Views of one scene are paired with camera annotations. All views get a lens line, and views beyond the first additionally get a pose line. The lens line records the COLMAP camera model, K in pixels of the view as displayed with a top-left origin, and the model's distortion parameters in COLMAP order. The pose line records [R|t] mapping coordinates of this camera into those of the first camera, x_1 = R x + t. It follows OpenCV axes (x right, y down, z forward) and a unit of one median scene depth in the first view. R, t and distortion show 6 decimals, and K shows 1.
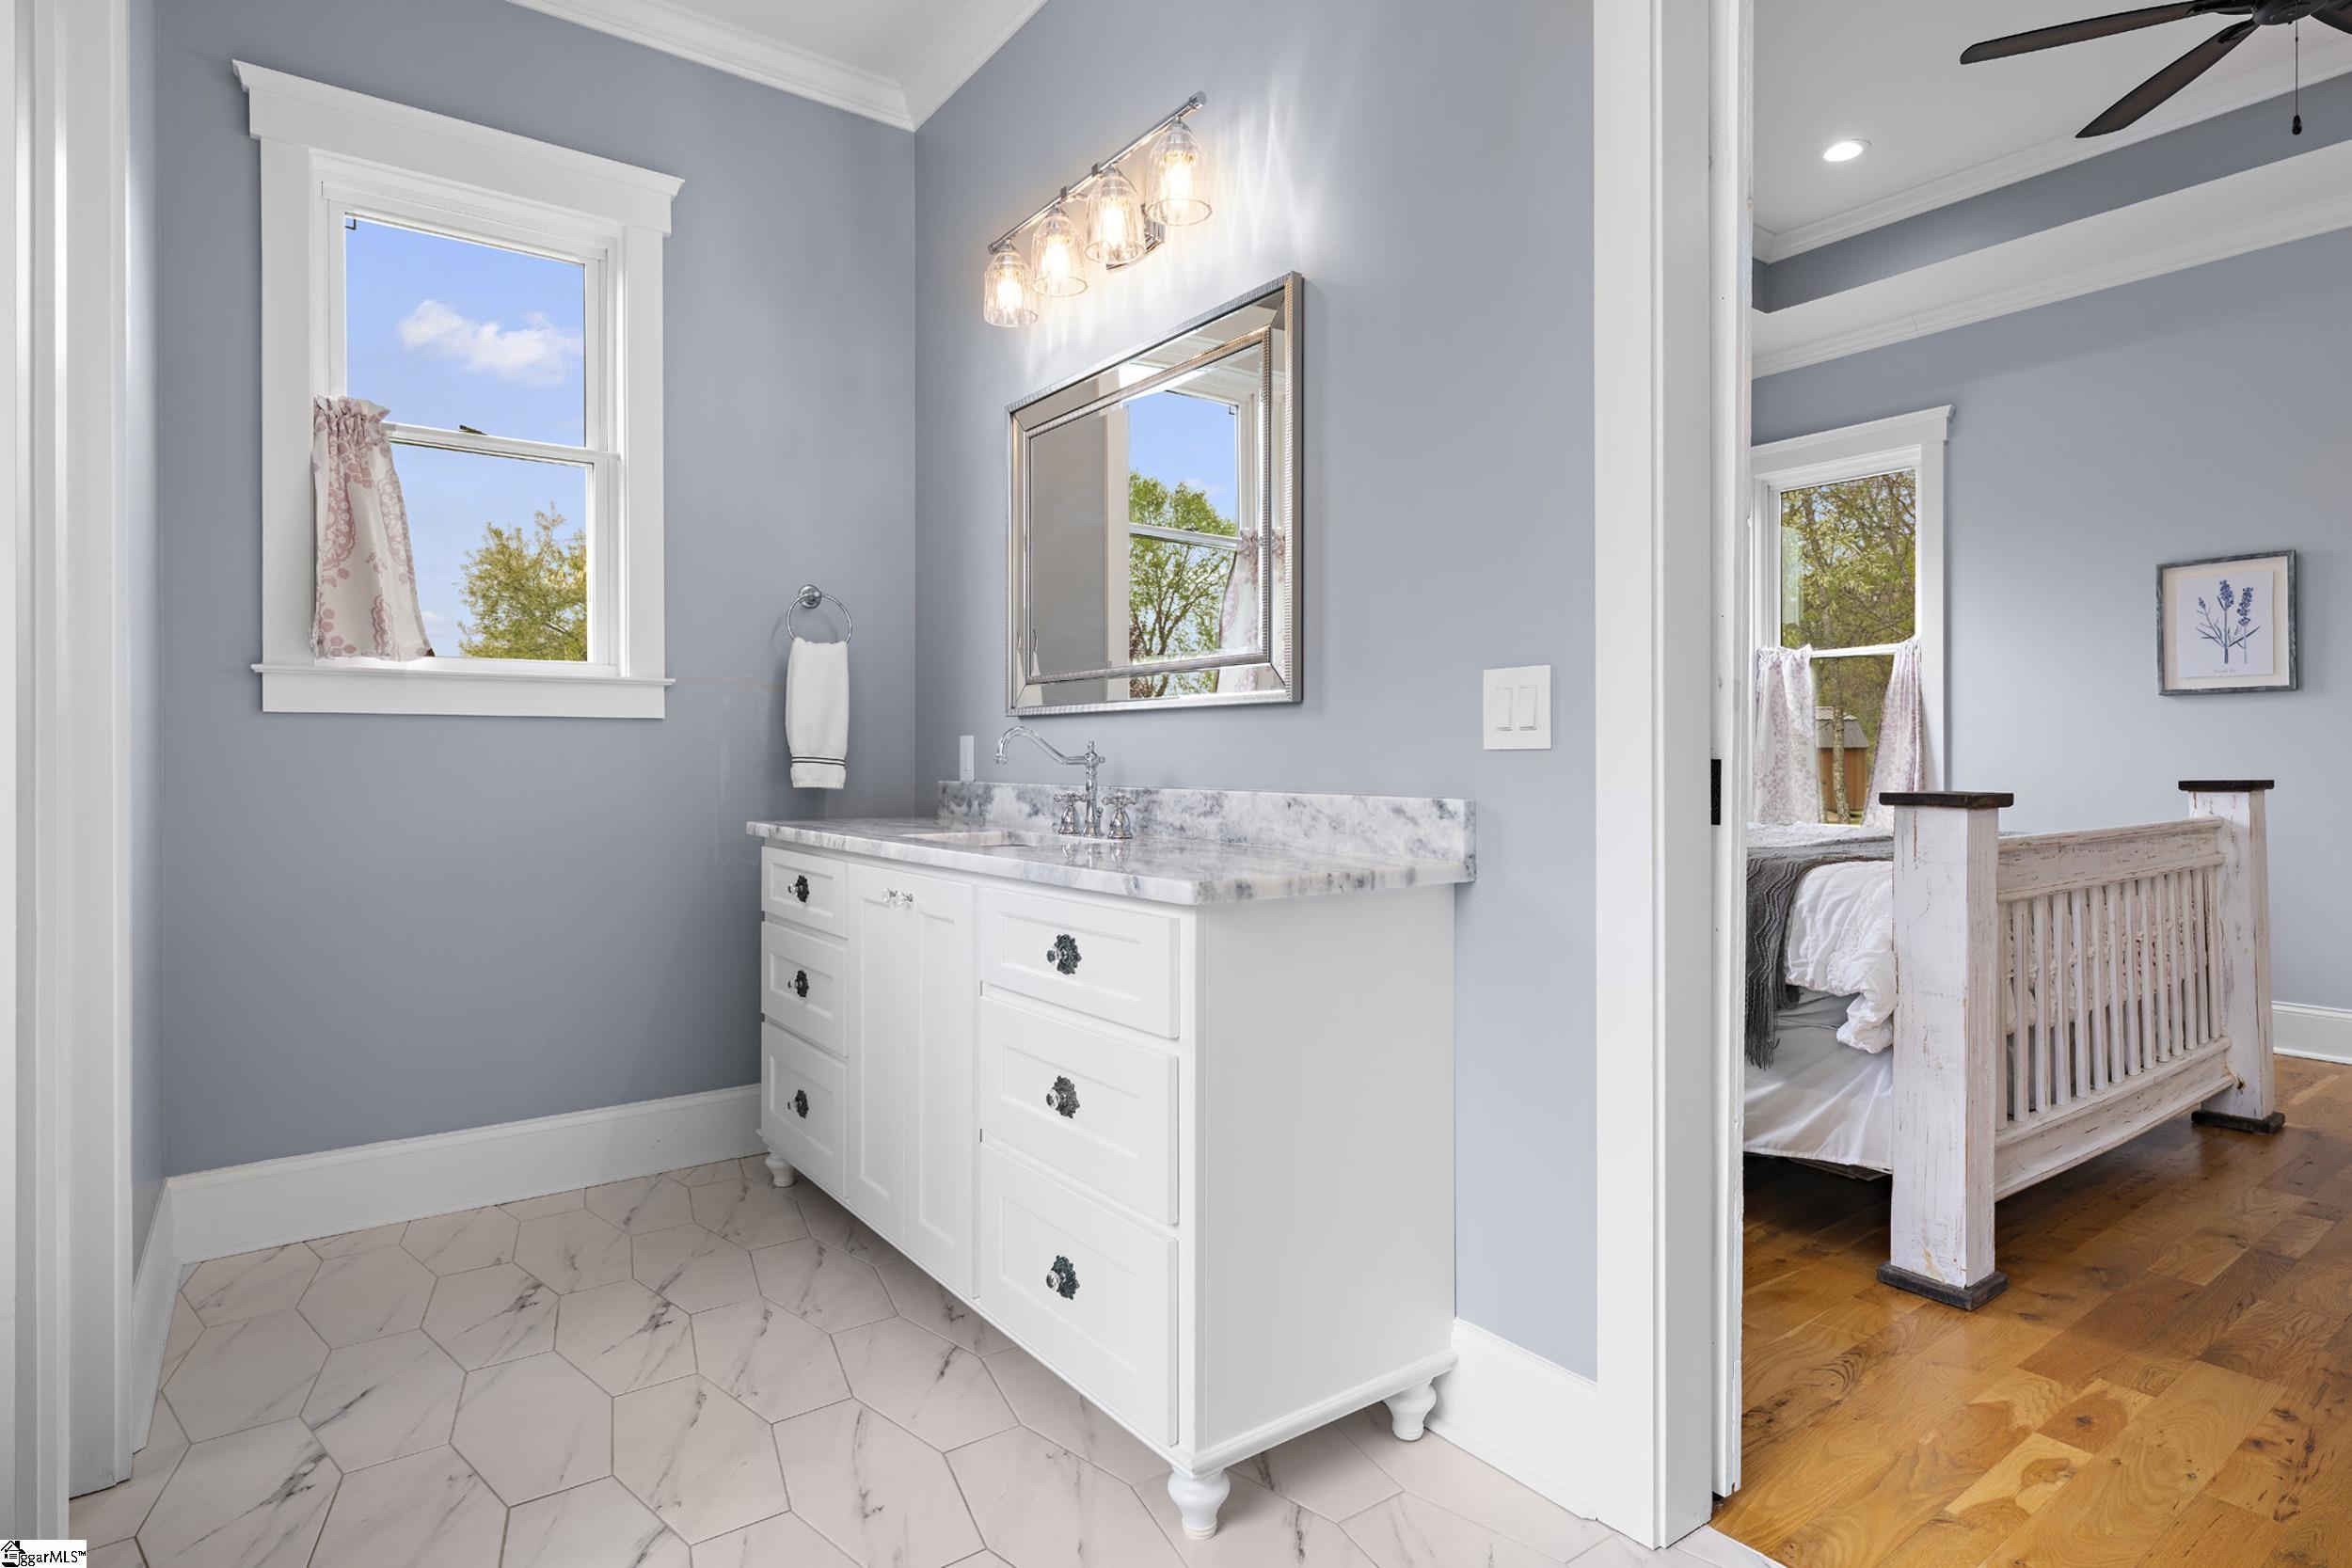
lens RADIAL K [[1204.3, 0, 1174.6], [0, 1204.3, 766.8], [0, 0, 1]] dist [0.005228, -0.000476]
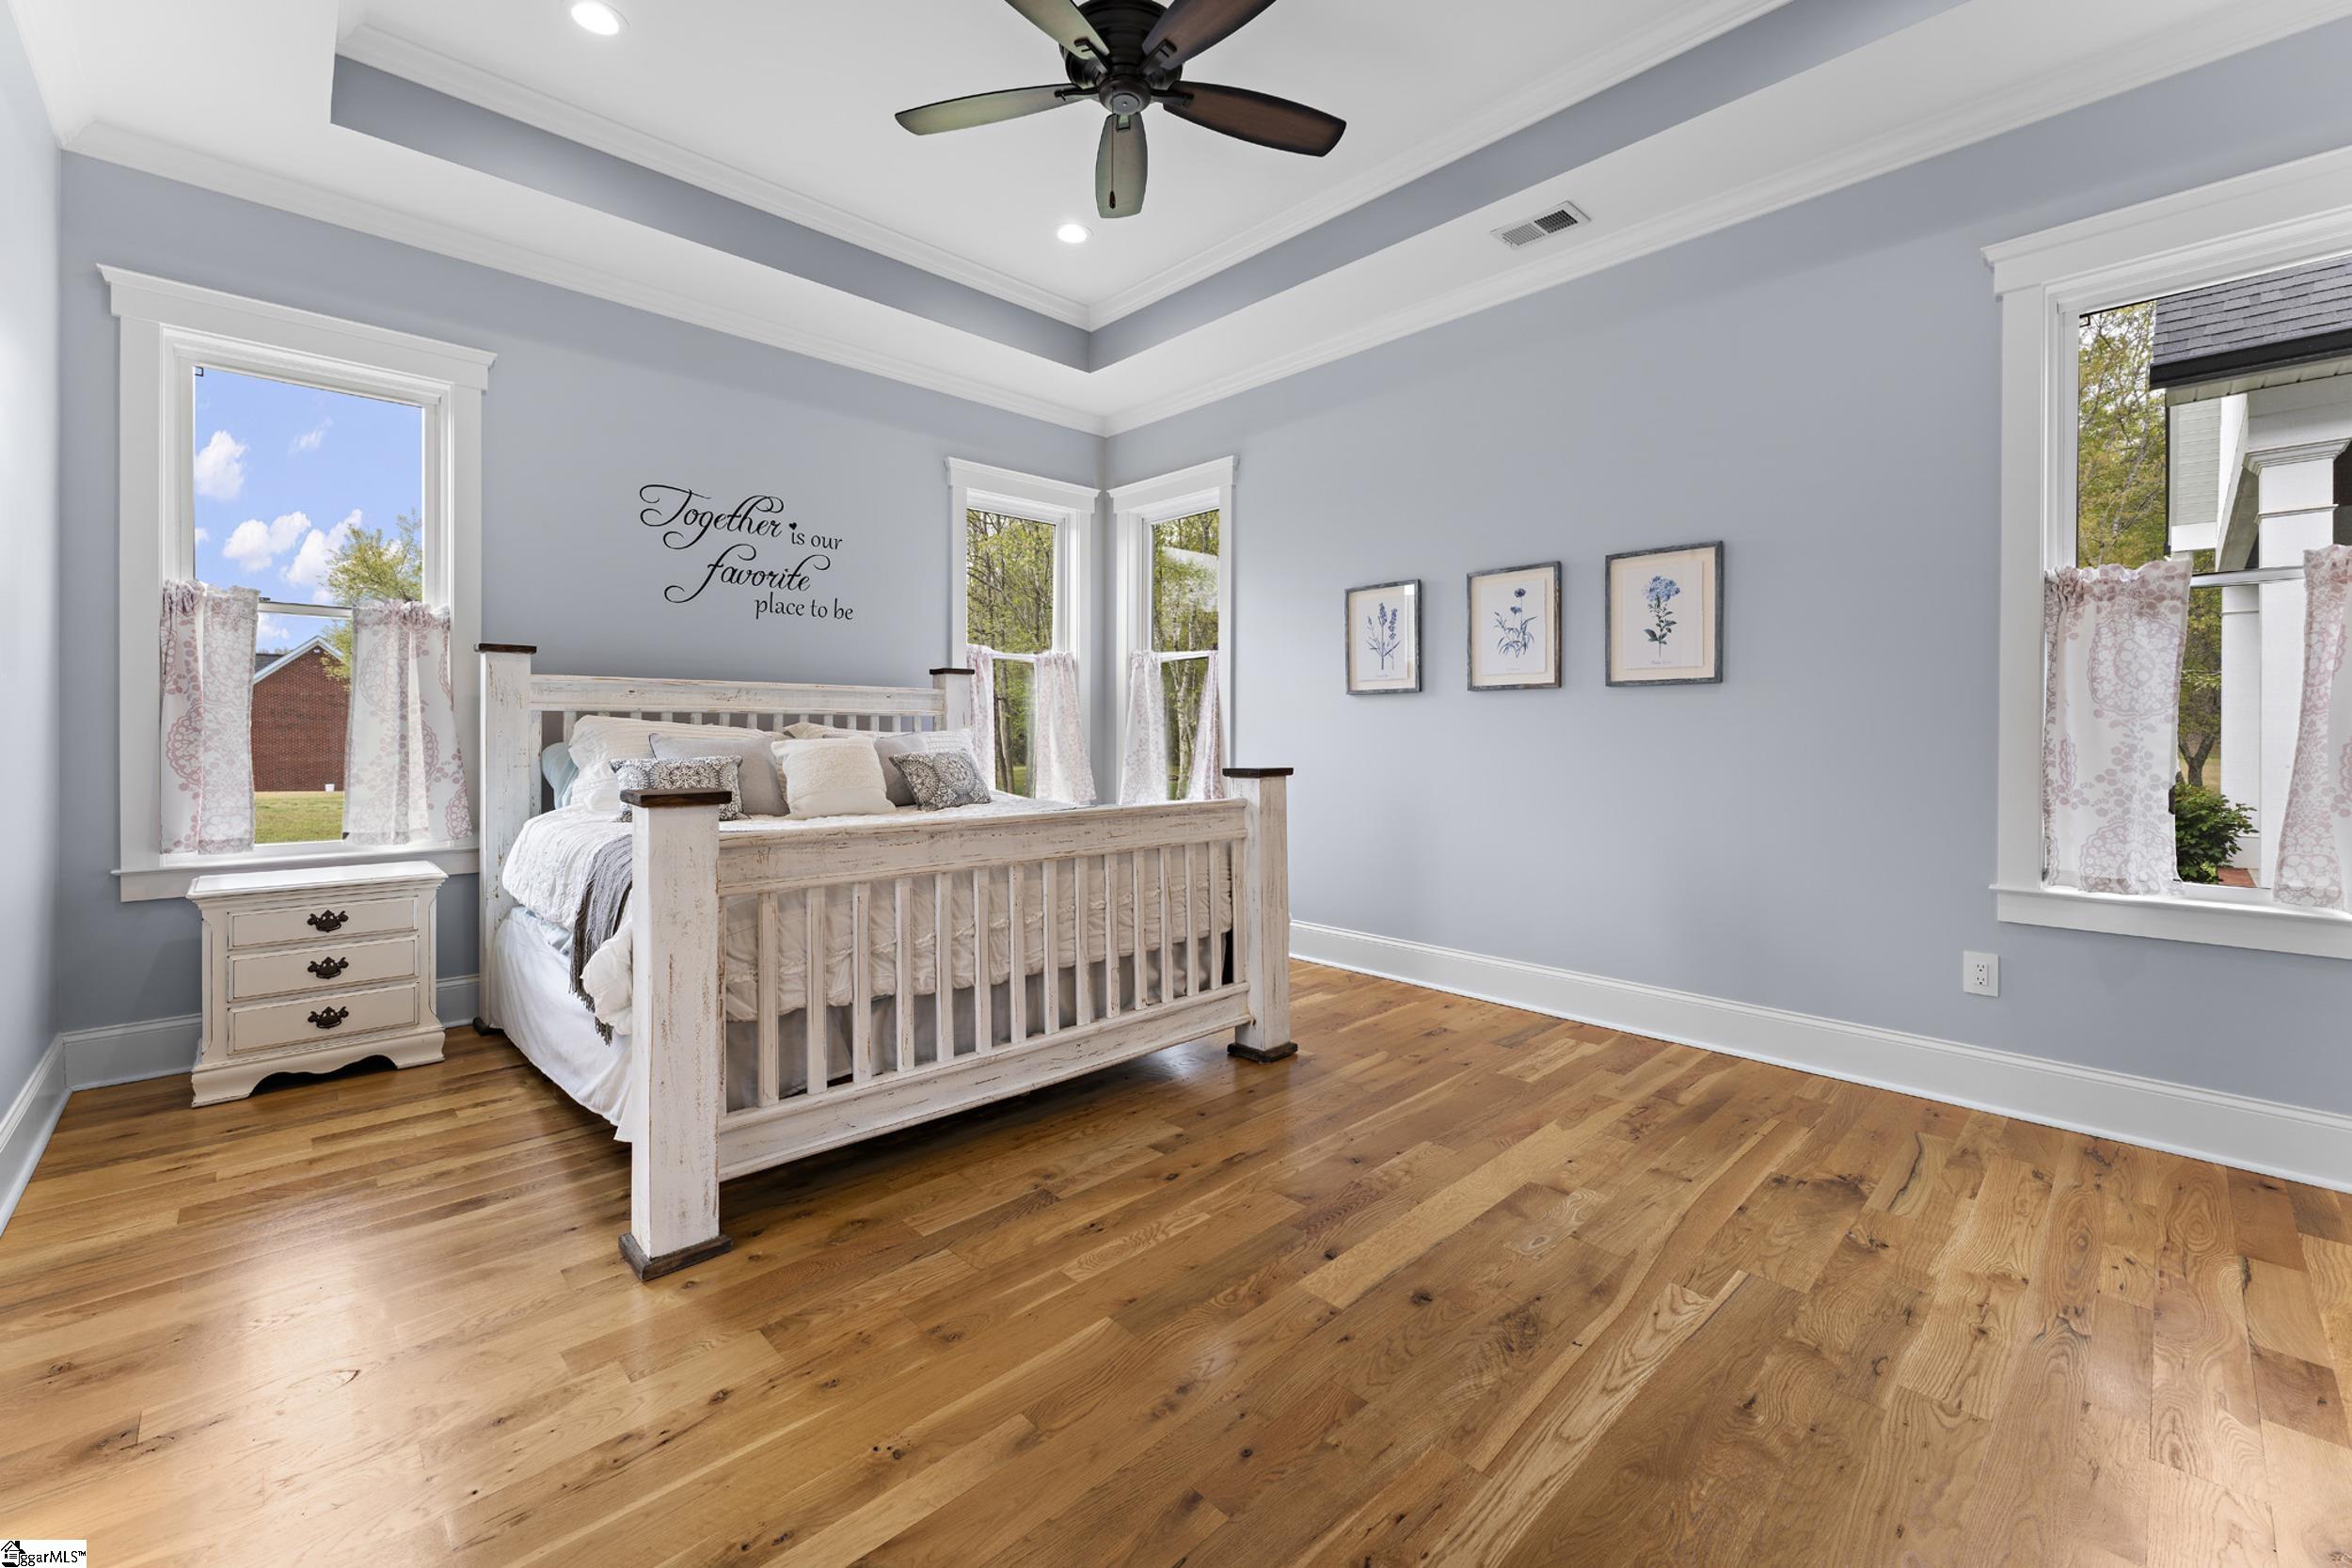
lens RADIAL K [[947.0, 0, 1175.4], [0, 947.0, 727.5], [0, 0, 1]] dist [0.003603, 0.000324]
pose [[0.992162, 0.000271, 0.124961, 0.539878], [0.000507, 0.999981, -0.006194, -0.019443], [-0.124960, 0.006209, 0.992142, 0.055599]]
